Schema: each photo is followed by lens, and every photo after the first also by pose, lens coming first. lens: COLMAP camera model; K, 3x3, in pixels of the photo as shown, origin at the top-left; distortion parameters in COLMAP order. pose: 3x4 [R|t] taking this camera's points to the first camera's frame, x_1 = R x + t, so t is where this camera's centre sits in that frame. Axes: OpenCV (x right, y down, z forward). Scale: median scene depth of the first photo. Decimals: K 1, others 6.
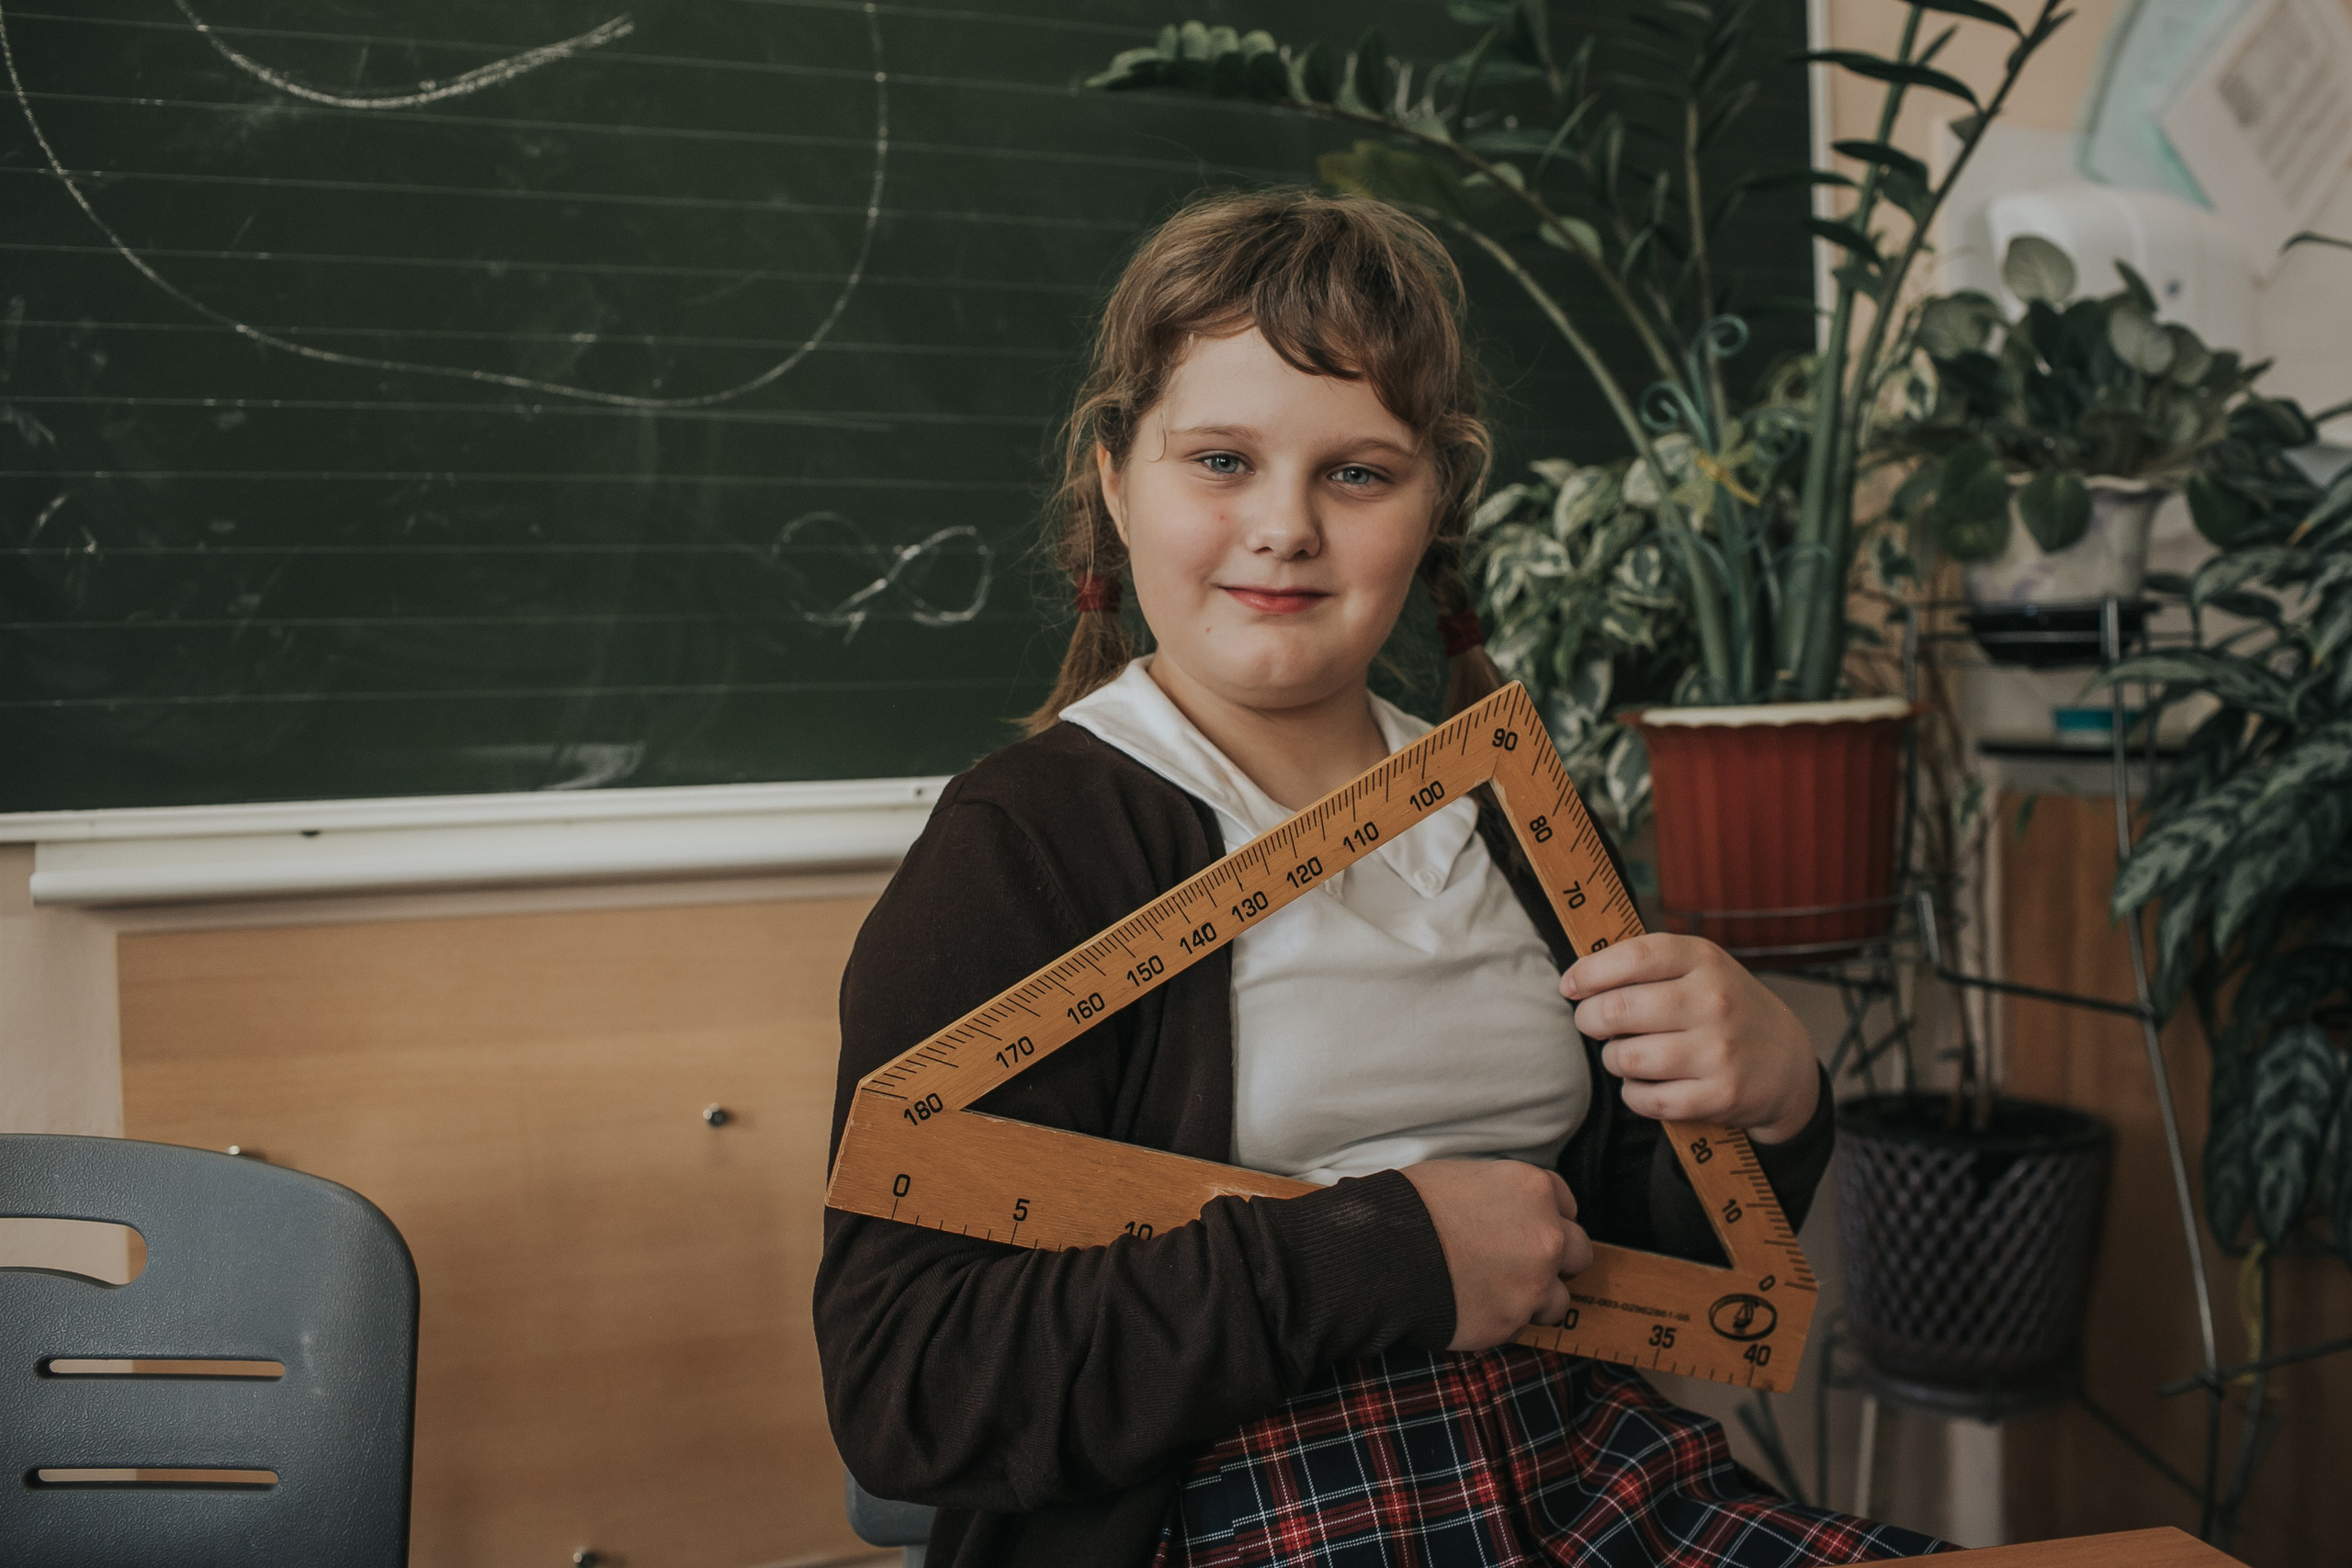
lens RADIAL K [[2357.5, 0, 1183.3], [0, 2357.5, 798.2], [0, 0, 1]] dist [-0.081317, 0.025503]
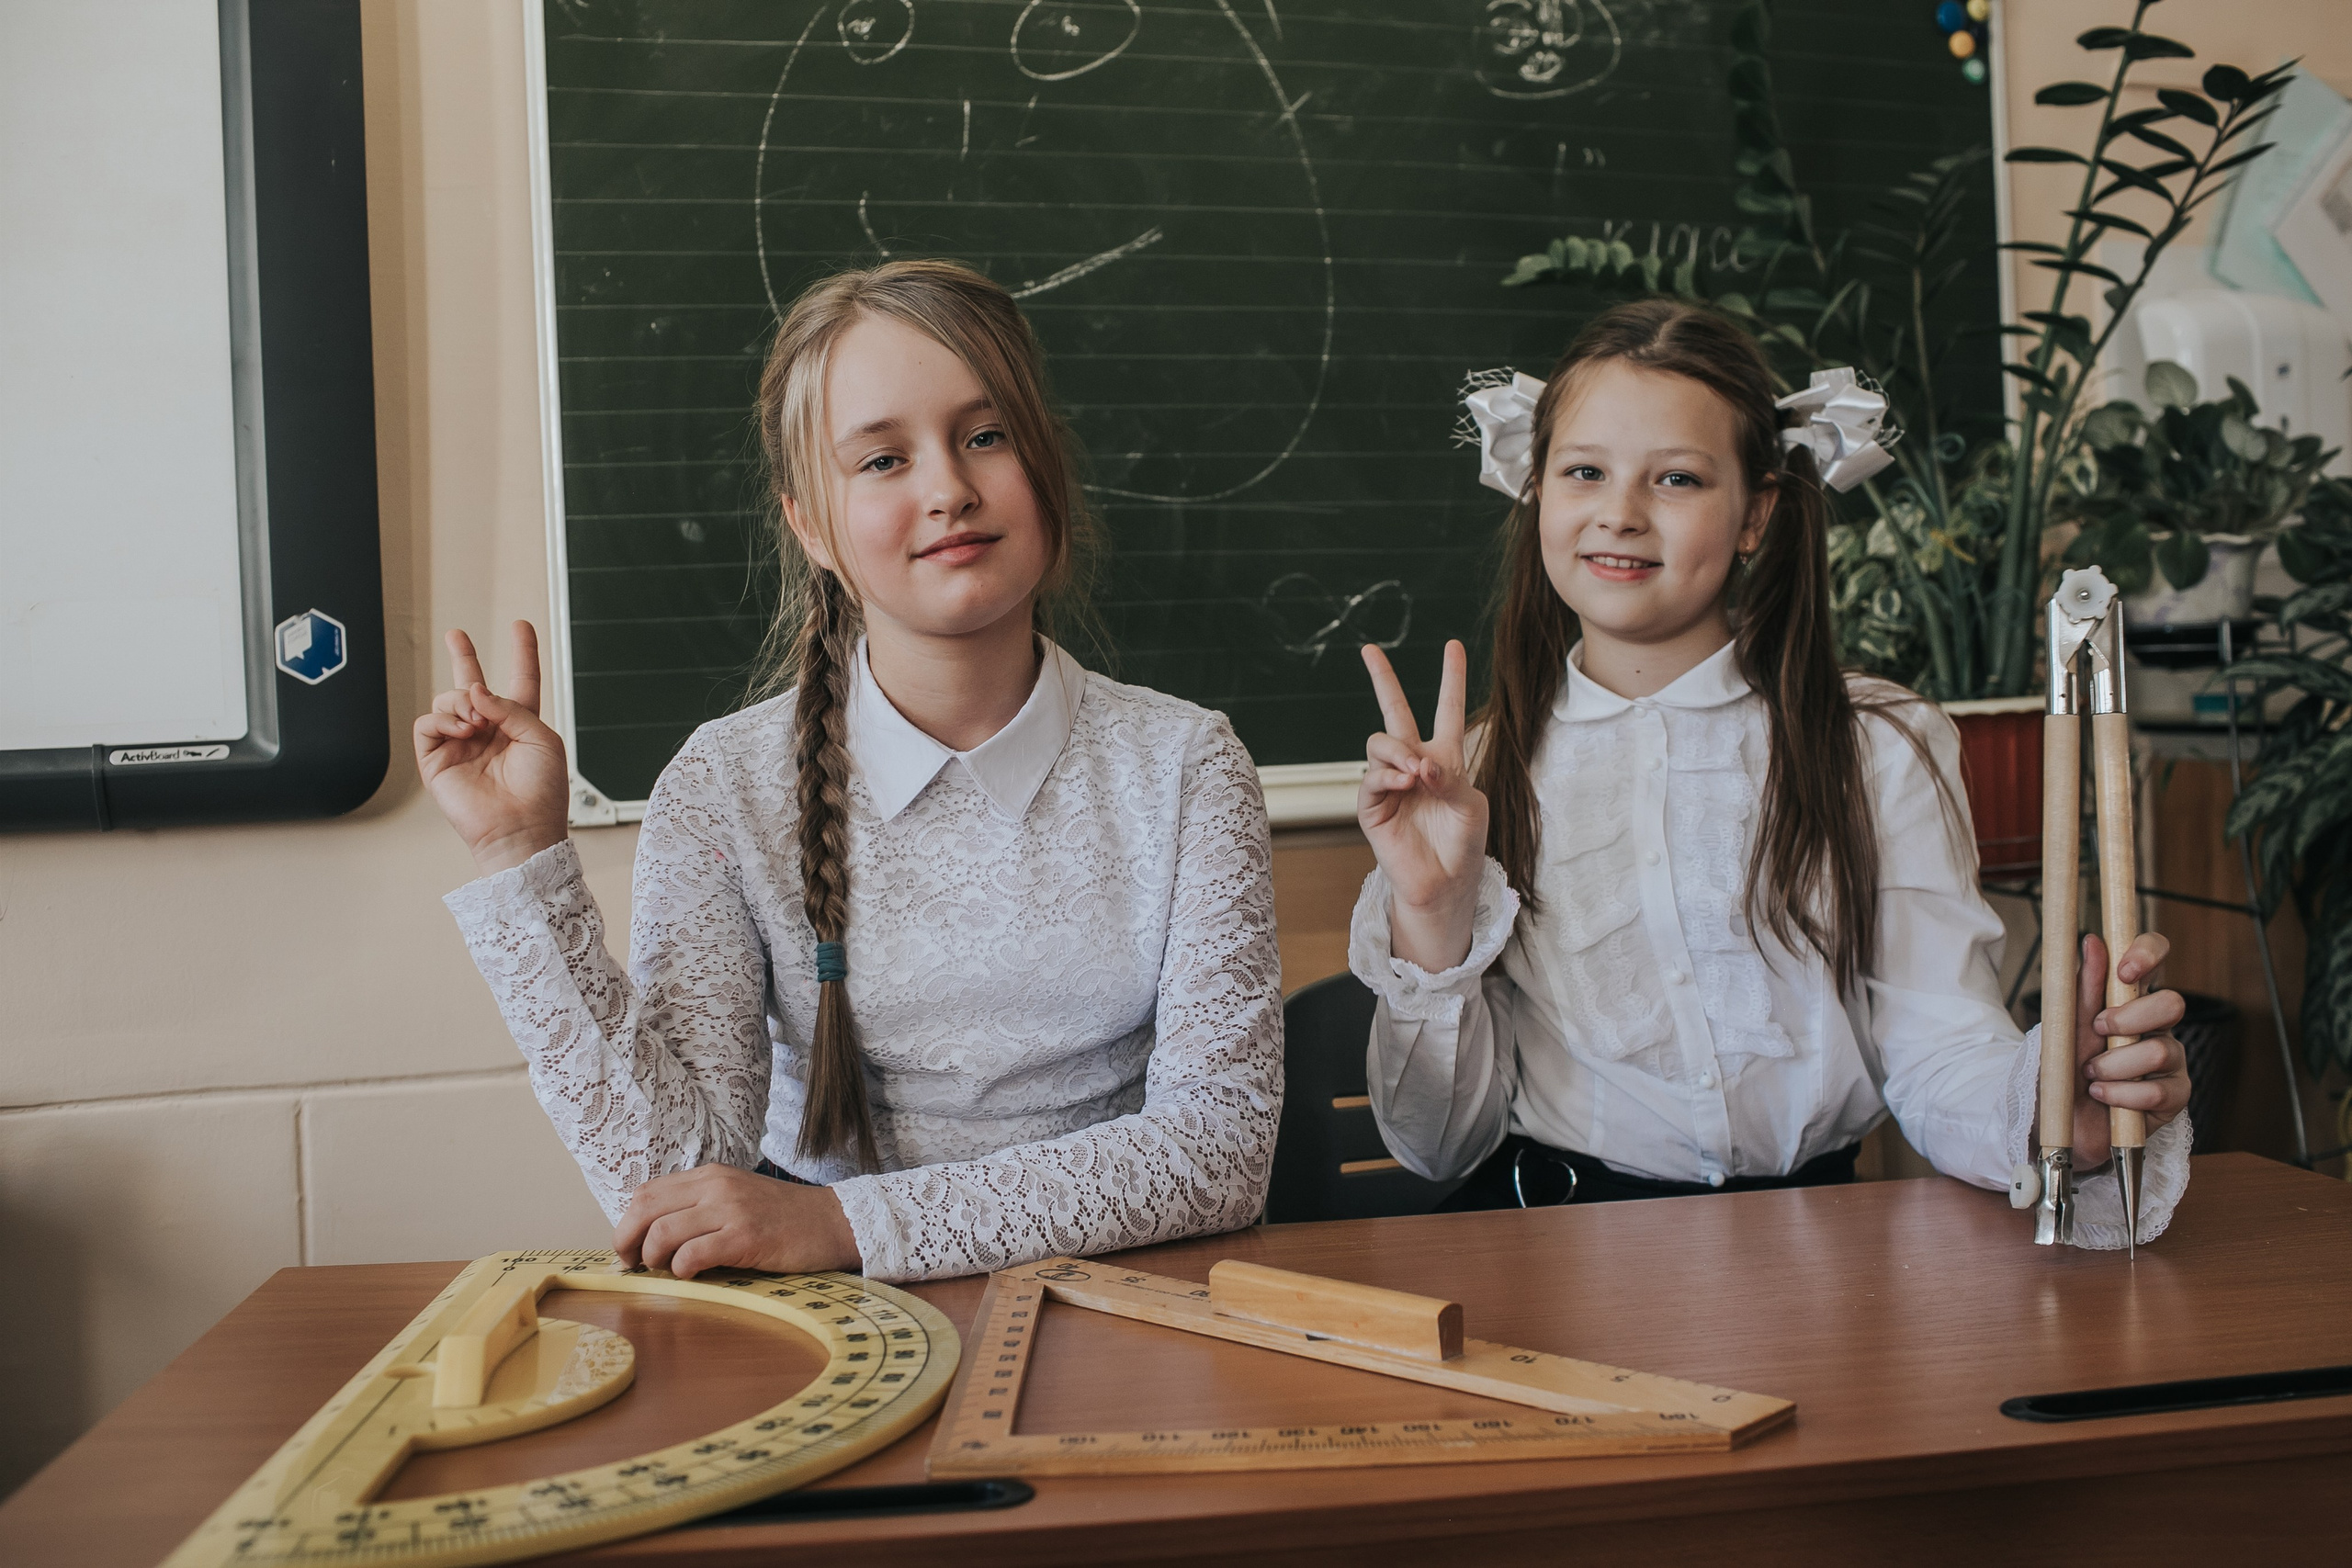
lens RADIAL K [[2346.8, 0, 1176.0], [0, 2346.8, 784.0], [0, 0, 1]] dist [-0.089466, 0.086990]
pose [[0.997526, -0.015647, -0.068530, -0.138750], [0.015558, 0.999877, -0.001835, 0.006548], [0.068550, 0.000765, 0.997647, -0.431448]]
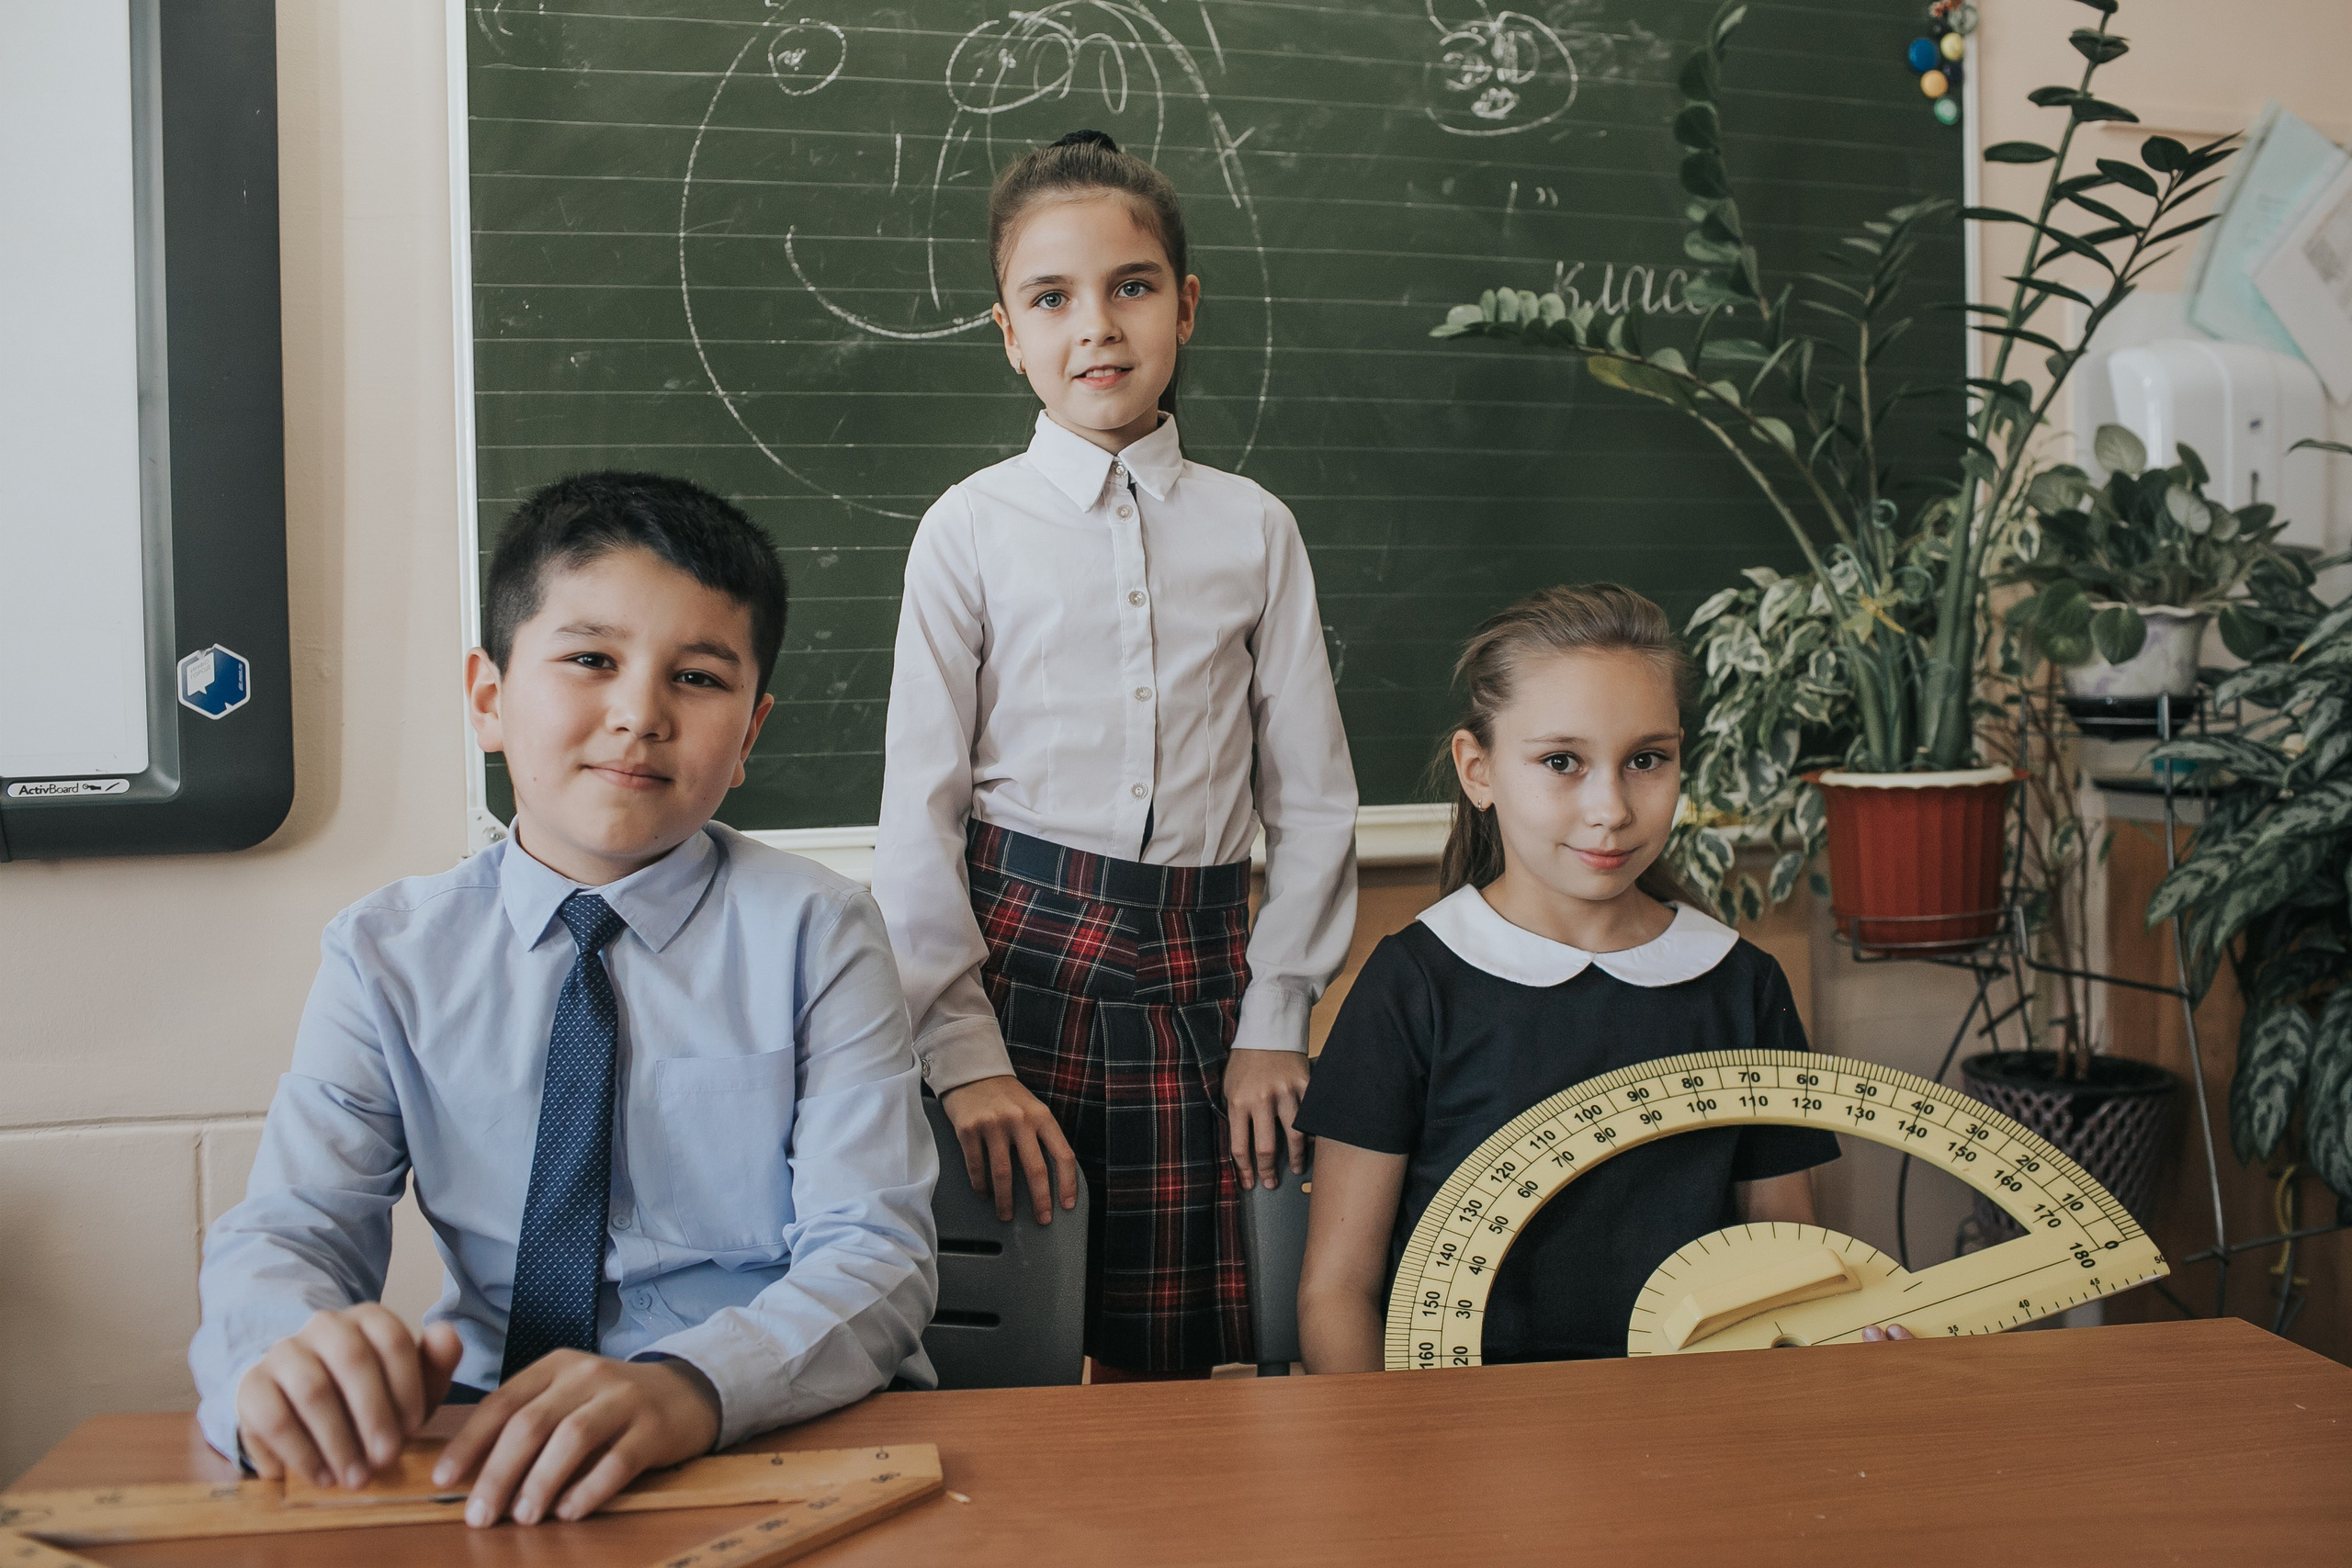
lens RADIAL K [[2346.8, 0, 1176.0], [0, 2346.8, 784.0], [0, 0, 1]] dist [-0.089466, 0.086990]
pose [[0.996020, 0.010197, -0.088548, -0.062789], [-0.009124, 0.999880, 0.012522, -0.042548], [0.088665, -0.011664, 0.995993, -0.409077]]
